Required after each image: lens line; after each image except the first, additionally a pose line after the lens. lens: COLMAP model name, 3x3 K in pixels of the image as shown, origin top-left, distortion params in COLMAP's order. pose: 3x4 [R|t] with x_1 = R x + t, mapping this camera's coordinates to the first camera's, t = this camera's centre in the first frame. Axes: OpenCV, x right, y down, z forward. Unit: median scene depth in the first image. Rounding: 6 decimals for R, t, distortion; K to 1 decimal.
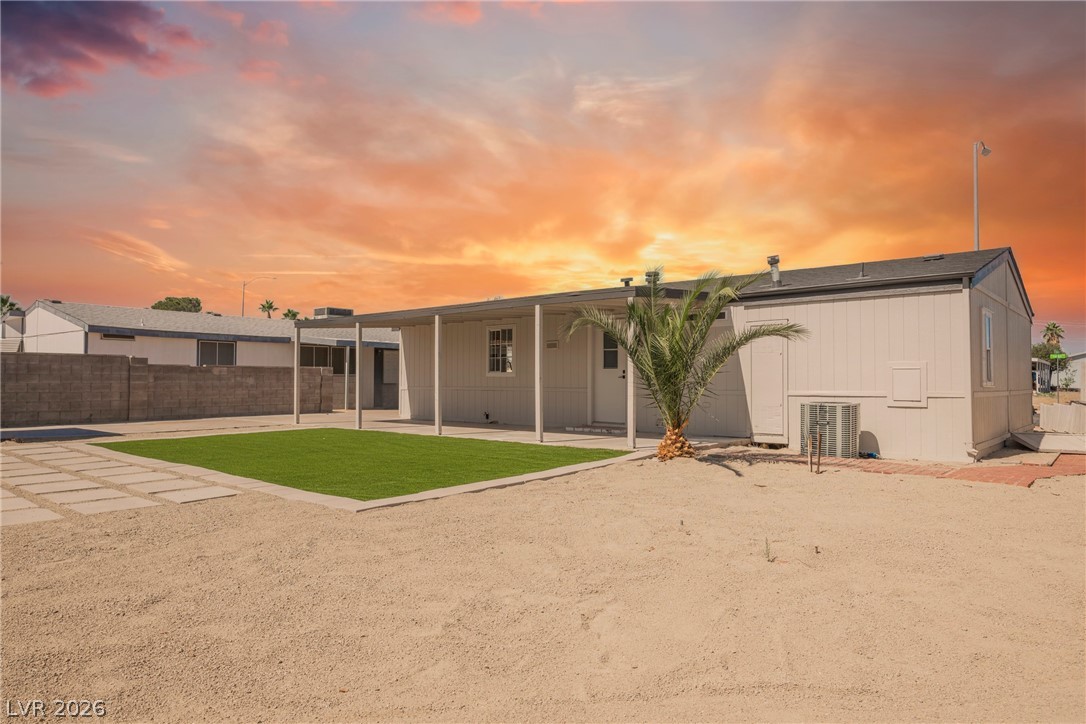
lens RADIAL K [[703.8, 0, 543.0], [0, 703.8, 362.0], [0, 0, 1]] dist [-0.000241, -0.000299]
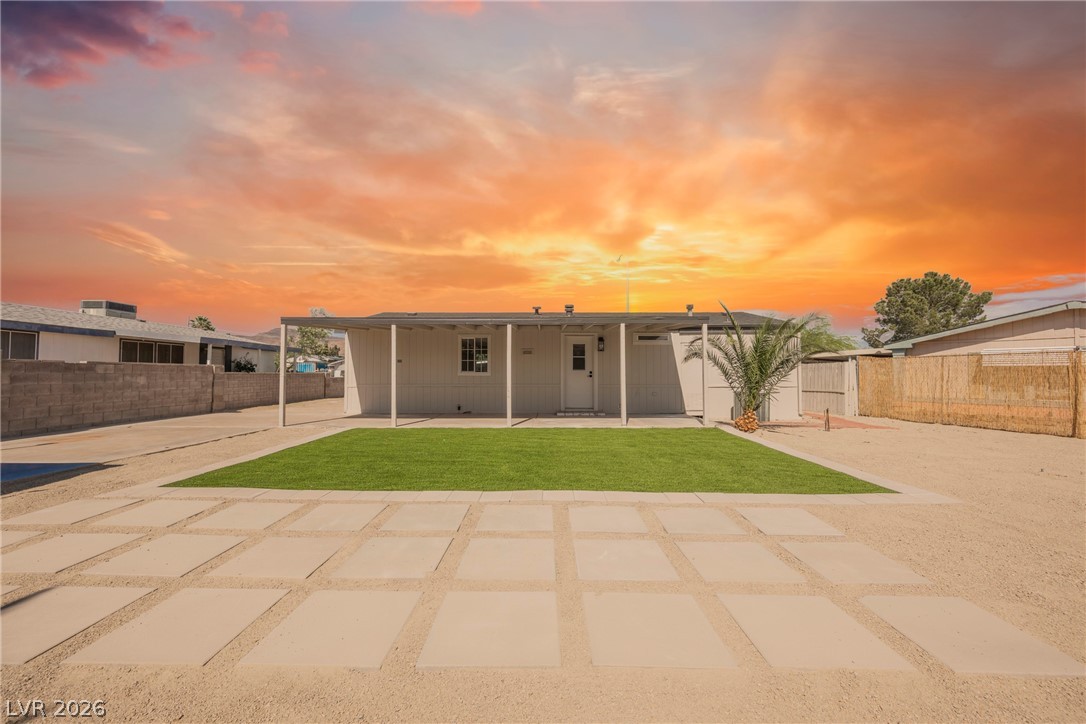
lens RADIAL K [[423.4, 0, 543.0], [0, 423.4, 362.0], [0, 0, 1]] dist [0.000892, 0.000095]
pose [[0.760621, 0.017901, 0.648949, -0.415344], [-0.016480, 0.999830, -0.008264, 0.000785], [-0.648987, -0.004409, 0.760787, 0.318210]]
